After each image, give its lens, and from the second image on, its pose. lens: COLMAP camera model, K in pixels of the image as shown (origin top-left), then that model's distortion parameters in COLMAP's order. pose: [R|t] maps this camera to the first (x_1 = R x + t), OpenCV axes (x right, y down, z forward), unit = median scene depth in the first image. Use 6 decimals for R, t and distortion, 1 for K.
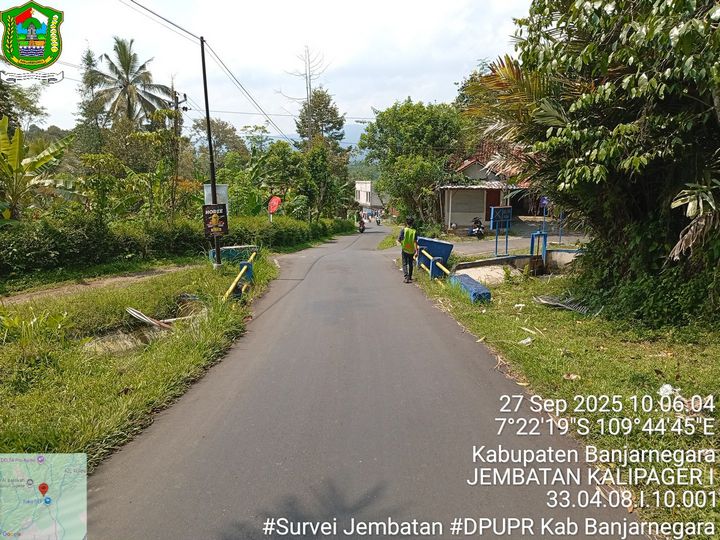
lens RADIAL K [[567.6, 0, 360.0], [0, 567.6, 270.0], [0, 0, 1]] dist [0.112956, -0.238699]
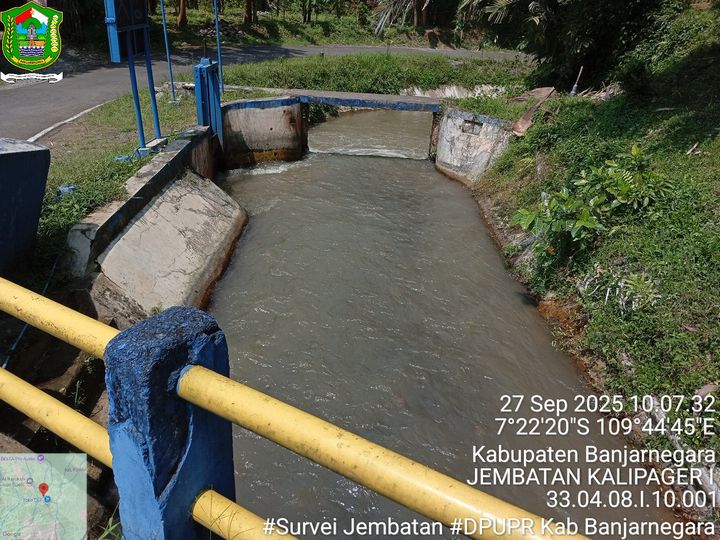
lens RADIAL K [[558.9, 0, 360.0], [0, 558.9, 270.0], [0, 0, 1]] dist [0.082558, -0.168713]
pose [[0.546666, -0.347338, 0.761913, 0.026988], [0.106875, 0.931410, 0.347926, -0.037123], [-0.830502, -0.108770, 0.546293, 0.462155]]
